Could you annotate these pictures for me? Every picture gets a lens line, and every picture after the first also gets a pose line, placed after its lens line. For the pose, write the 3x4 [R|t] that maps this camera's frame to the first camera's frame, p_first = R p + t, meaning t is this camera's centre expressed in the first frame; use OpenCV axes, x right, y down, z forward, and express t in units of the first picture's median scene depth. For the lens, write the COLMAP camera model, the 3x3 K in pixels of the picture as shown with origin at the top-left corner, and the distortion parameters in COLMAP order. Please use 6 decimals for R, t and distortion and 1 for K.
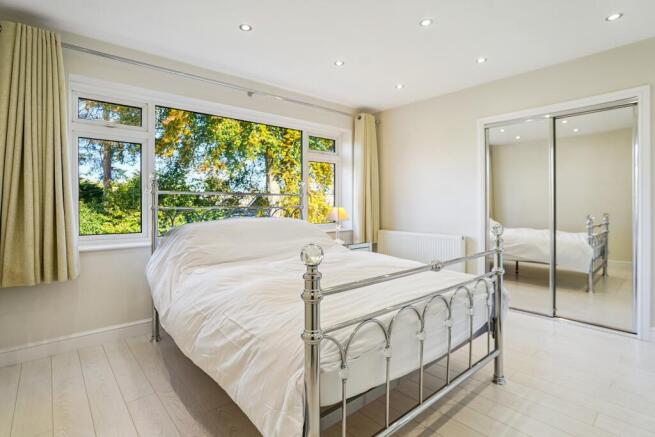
lens RADIAL K [[322.9, 0, 329.2], [0, 322.9, 202.1], [0, 0, 1]] dist [-0.000575, -0.000140]
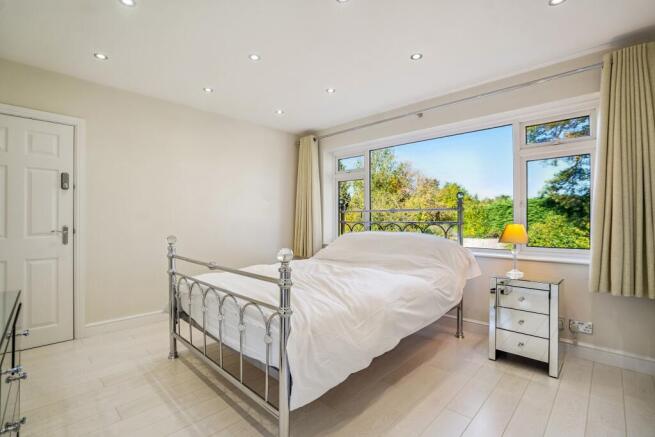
lens RADIAL K [[301.8, 0, 328.9], [0, 301.8, 216.5], [0, 0, 1]] dist [0.000358, 0.000395]
pose [[0.088353, 0.003530, -0.996083, 0.989185], [-0.003218, 0.999990, 0.003258, -0.003849], [0.996084, 0.002918, 0.088364, 0.842806]]
